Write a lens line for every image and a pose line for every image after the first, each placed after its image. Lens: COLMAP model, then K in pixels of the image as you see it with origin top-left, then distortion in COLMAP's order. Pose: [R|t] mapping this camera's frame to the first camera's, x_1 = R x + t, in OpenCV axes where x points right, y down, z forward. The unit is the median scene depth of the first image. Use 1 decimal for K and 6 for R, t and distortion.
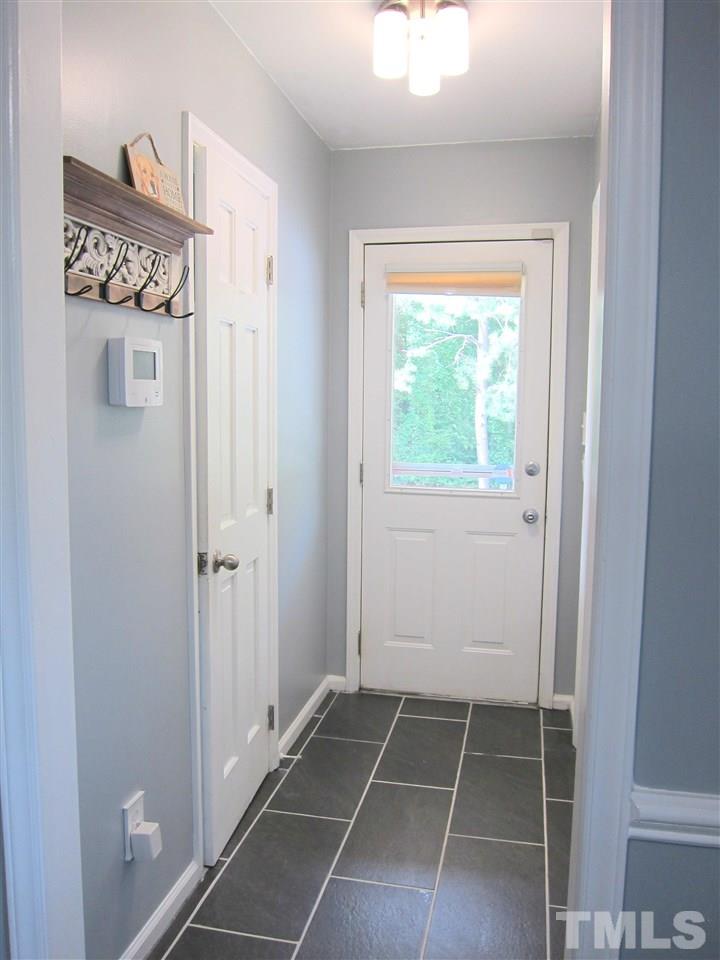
lens RADIAL K [[804.8, 0, 360.0], [0, 804.8, 480.0], [0, 0, 1]] dist [-0.055209, 0.006217]
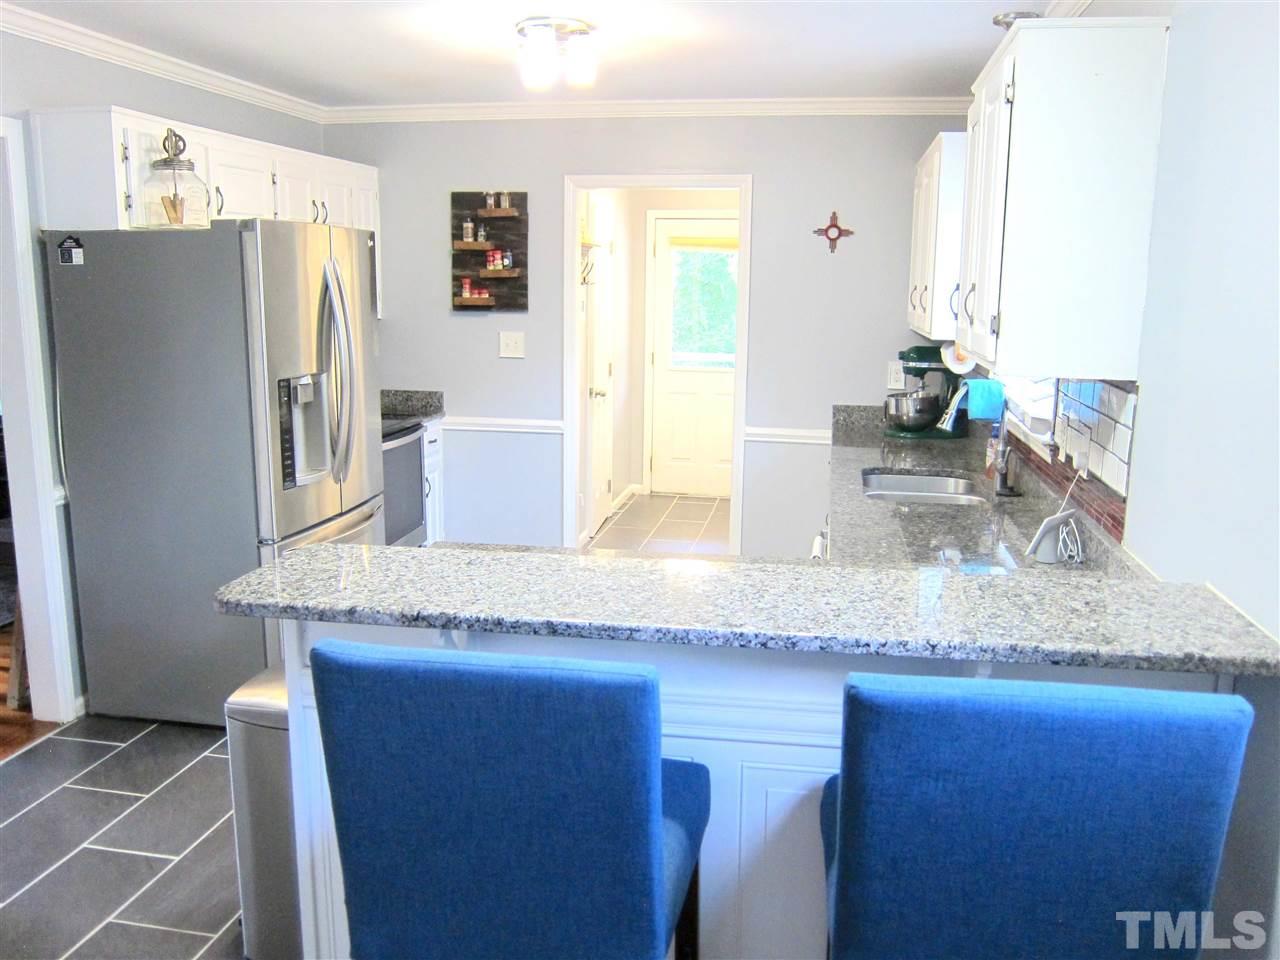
lens RADIAL K [[1073.1, 0, 640.0], [0, 1073.1, 480.0], [0, 0, 1]] dist [-0.055209, 0.006217]
pose [[0.999459, -0.002540, 0.032798, -0.117365], [-0.000100, 0.996774, 0.080257, 0.077785], [-0.032896, -0.080217, 0.996234, -1.445657]]
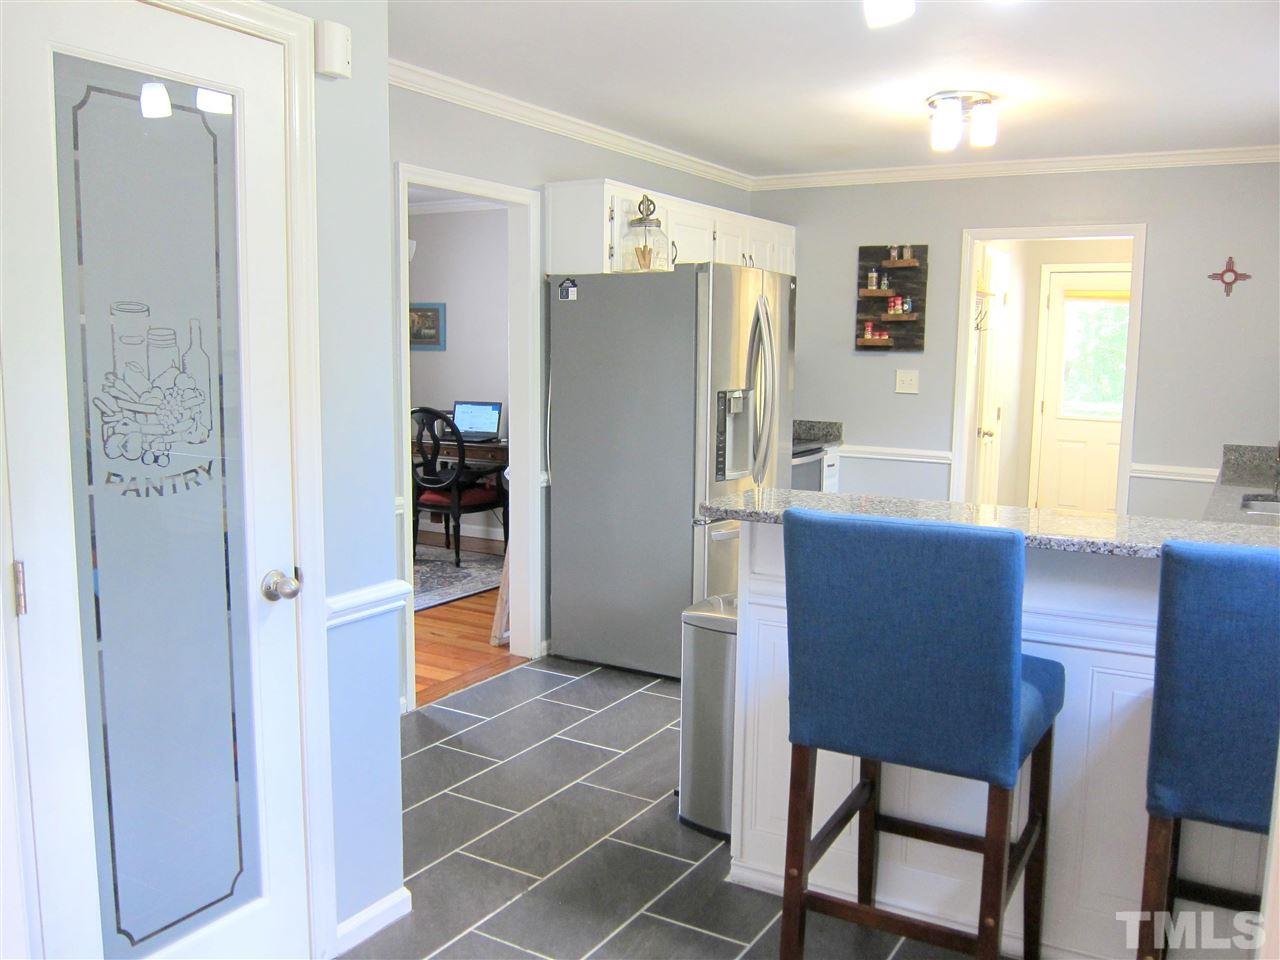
lens RADIAL K [[1073.1, 0, 640.0], [0, 1073.1, 480.0], [0, 0, 1]] dist [-0.055209, 0.006217]
pose [[0.949036, 0.044679, -0.311986, -0.115931], [-0.039101, 0.998944, 0.024118, 0.151667], [0.312734, -0.010690, 0.949781, -1.678841]]
